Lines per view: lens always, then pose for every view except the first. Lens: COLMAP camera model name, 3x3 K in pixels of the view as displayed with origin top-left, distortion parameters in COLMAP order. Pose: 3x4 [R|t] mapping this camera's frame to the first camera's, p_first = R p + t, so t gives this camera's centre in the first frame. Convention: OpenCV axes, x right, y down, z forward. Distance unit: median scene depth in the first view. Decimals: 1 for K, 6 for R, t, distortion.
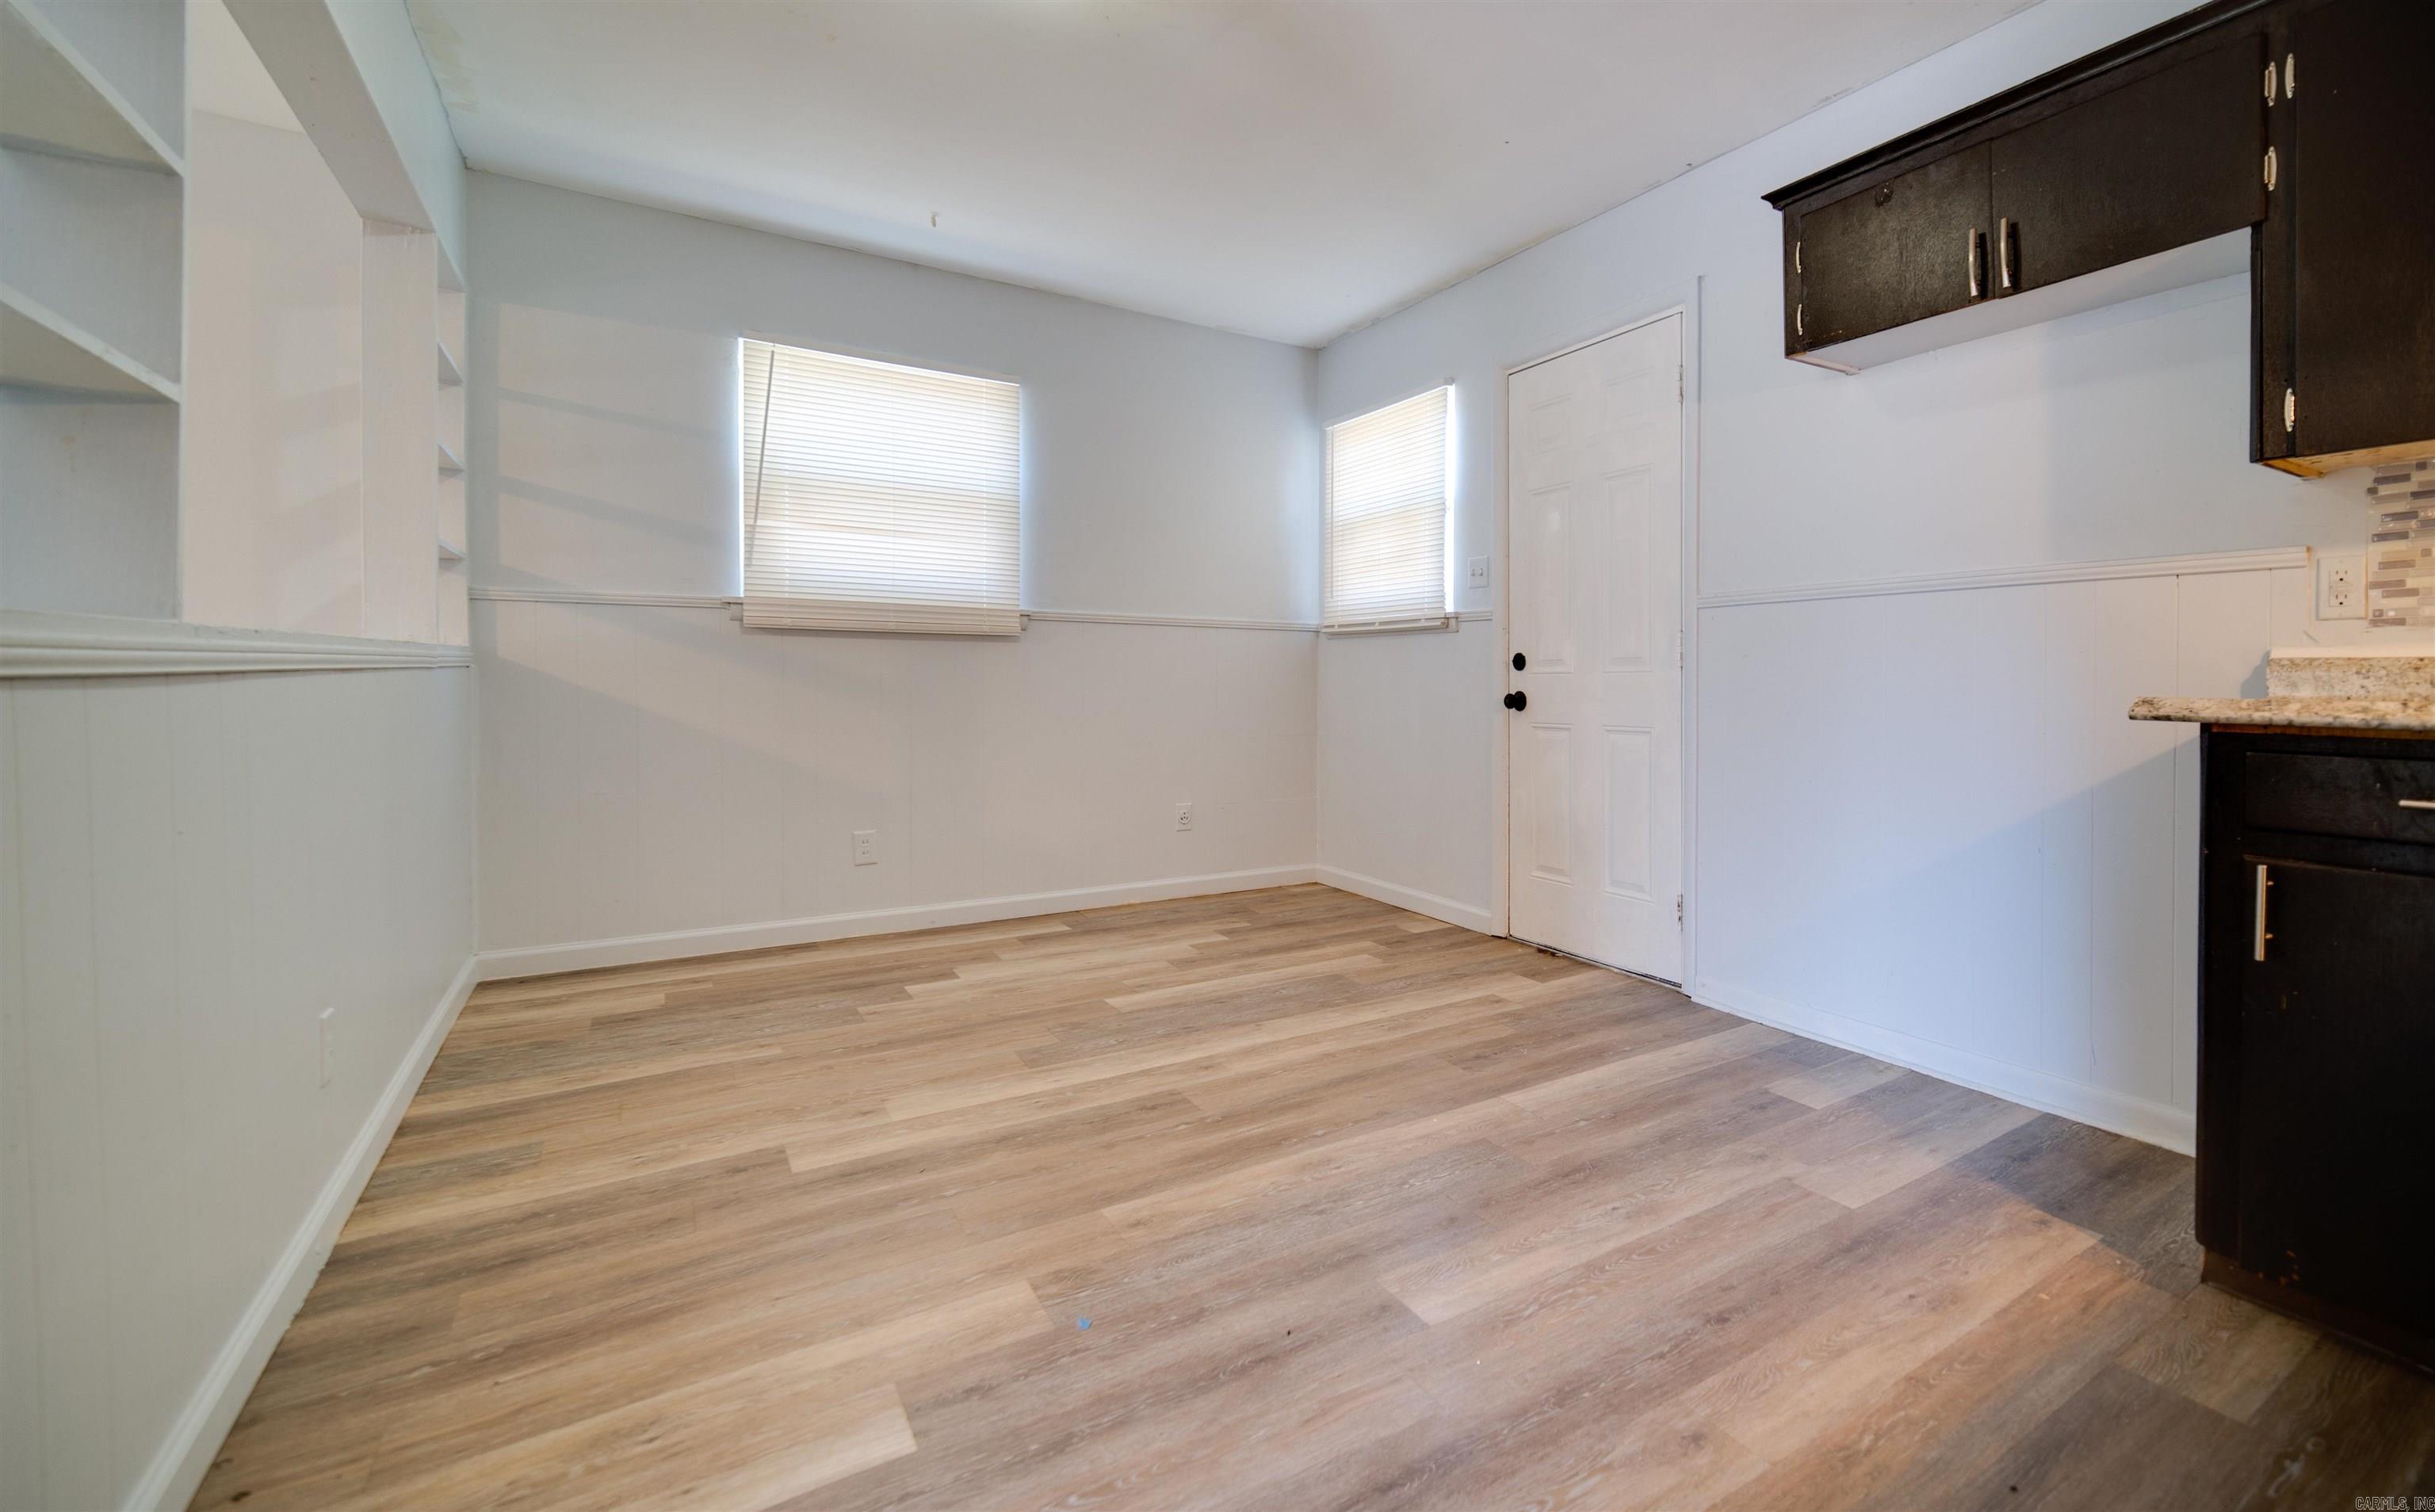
lens RADIAL K [[1051.1, 0, 1357.0], [0, 1051.1, 702.2], [0, 0, 1]] dist [0.003283, 0.000238]
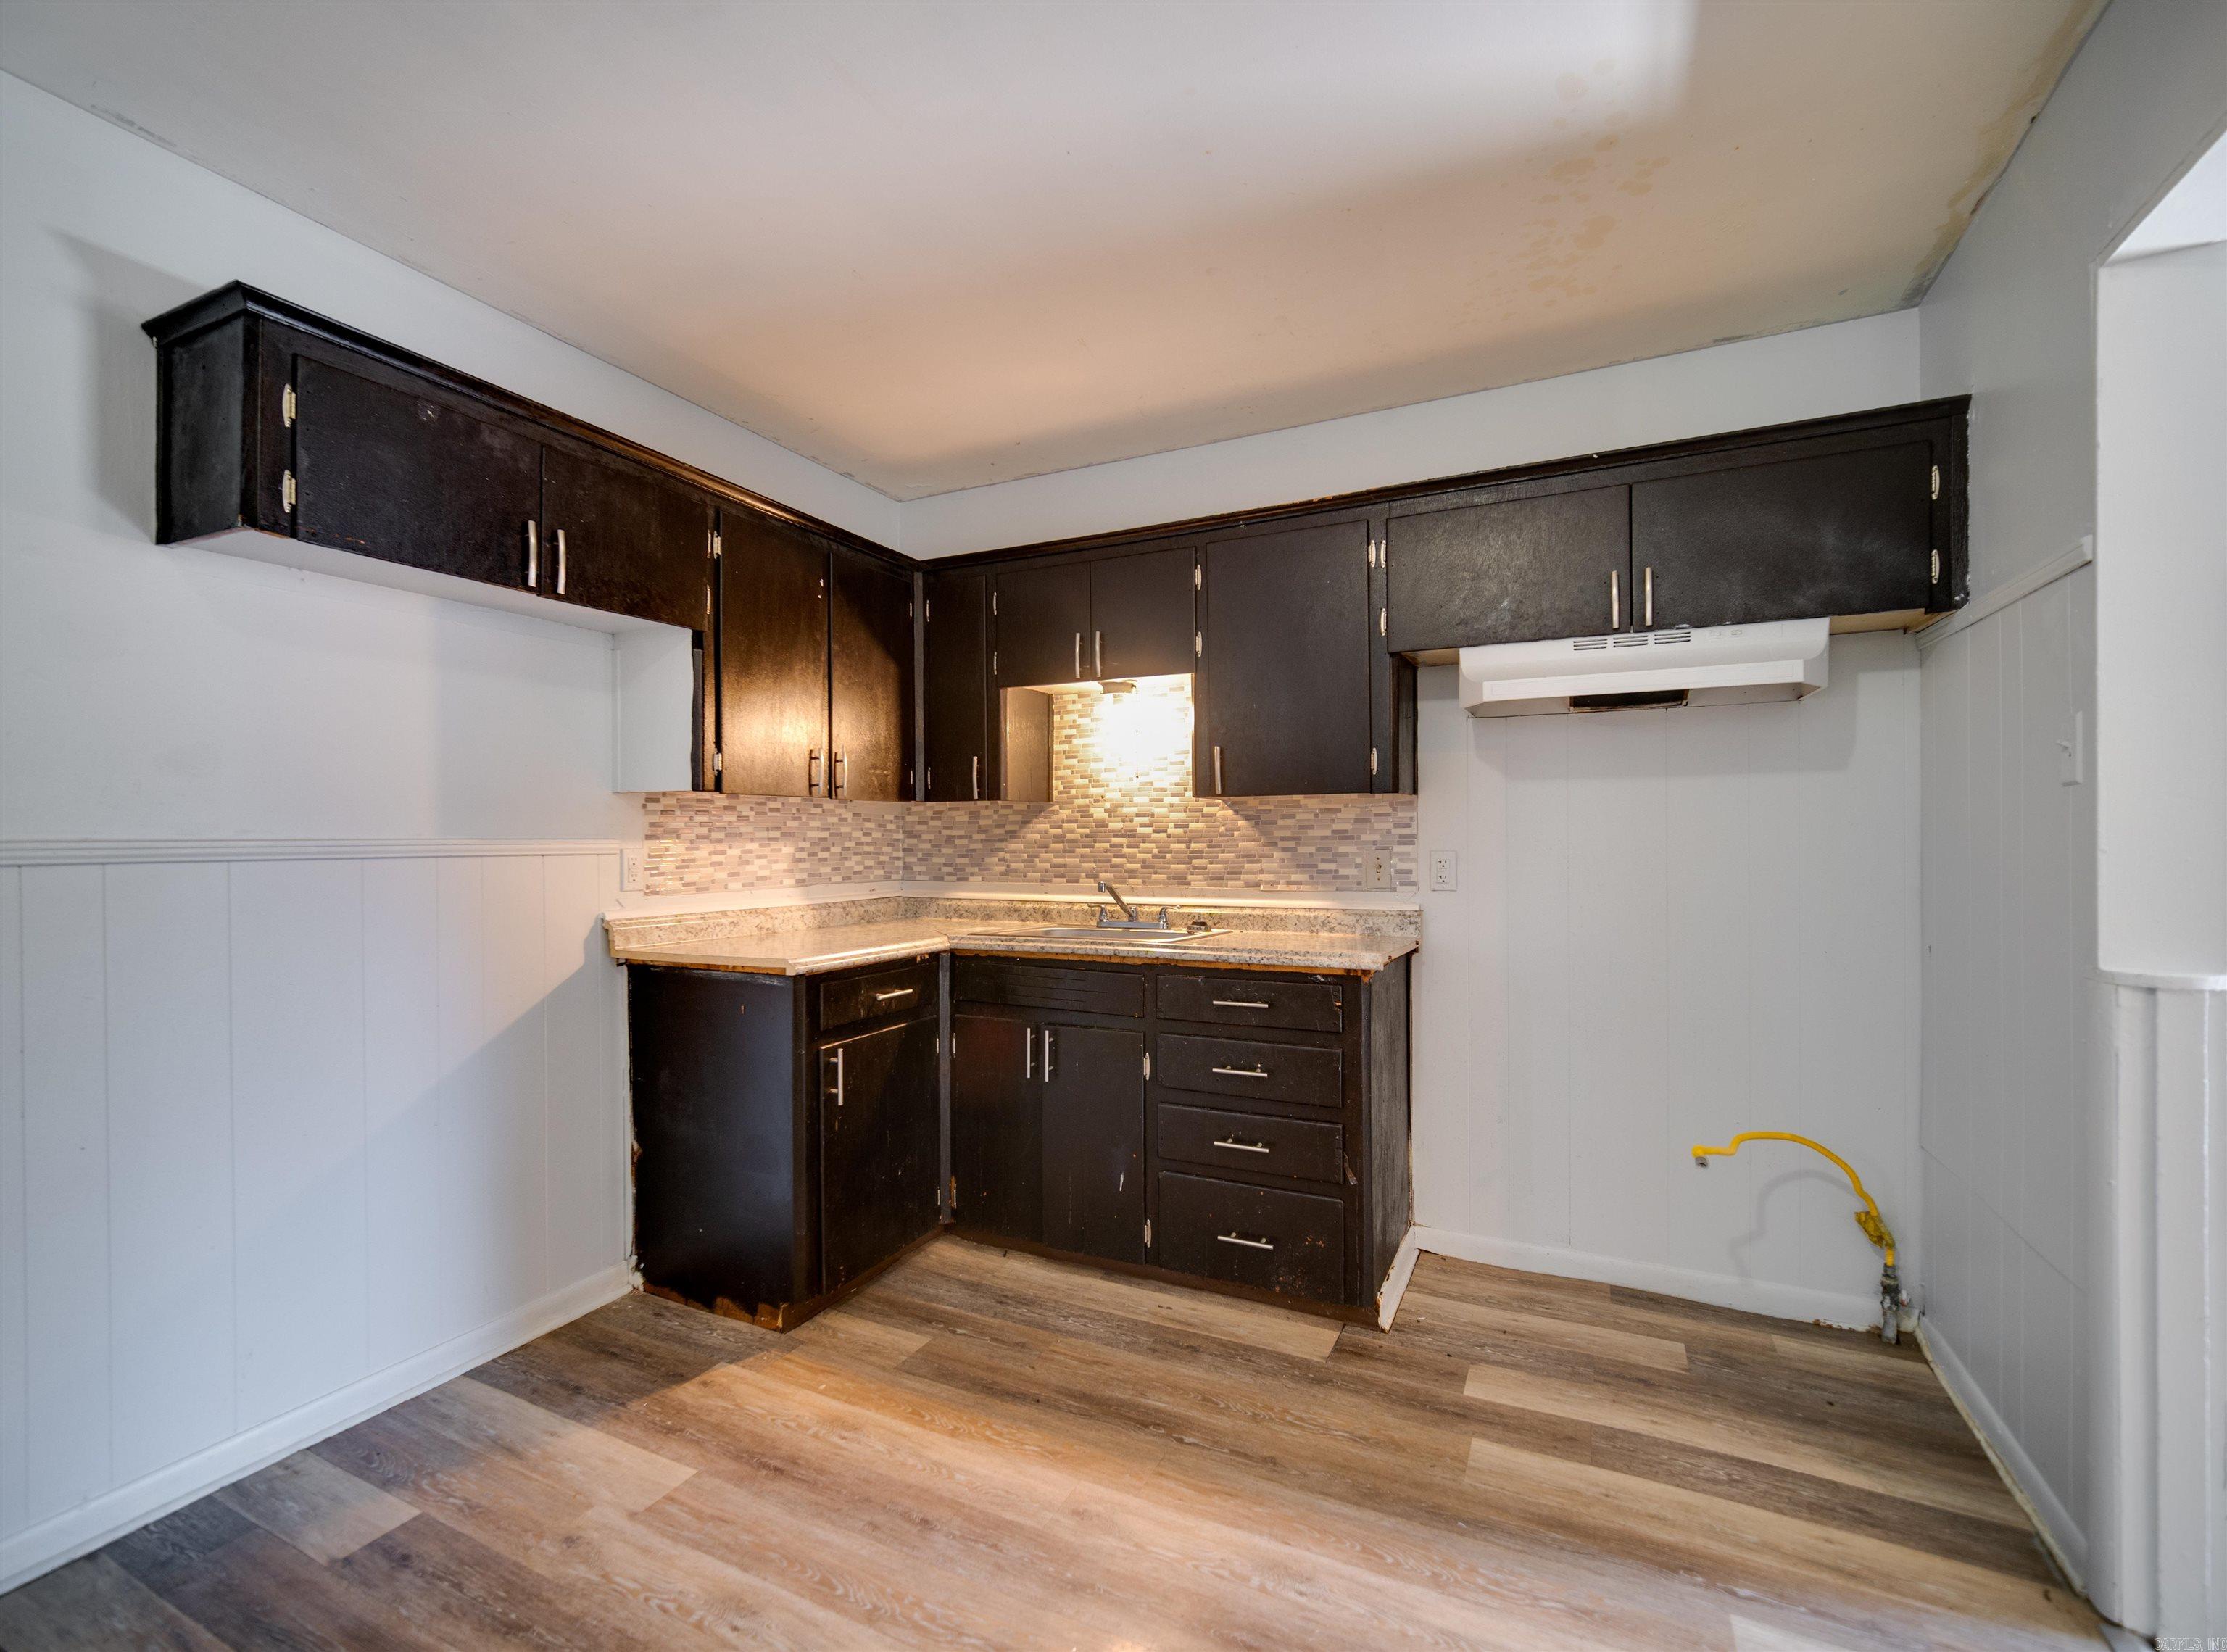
lens RADIAL K [[979.2, 0, 1113.5], [0, 979.2, 826.0], [0, 0, 1]] dist [-0.001218, -0.000388]
pose [[-0.501710, 0.008353, 0.864995, -0.526840], [0.021619, 0.999762, 0.002885, -0.142530], [-0.864765, 0.020148, -0.501772, 0.993049]]
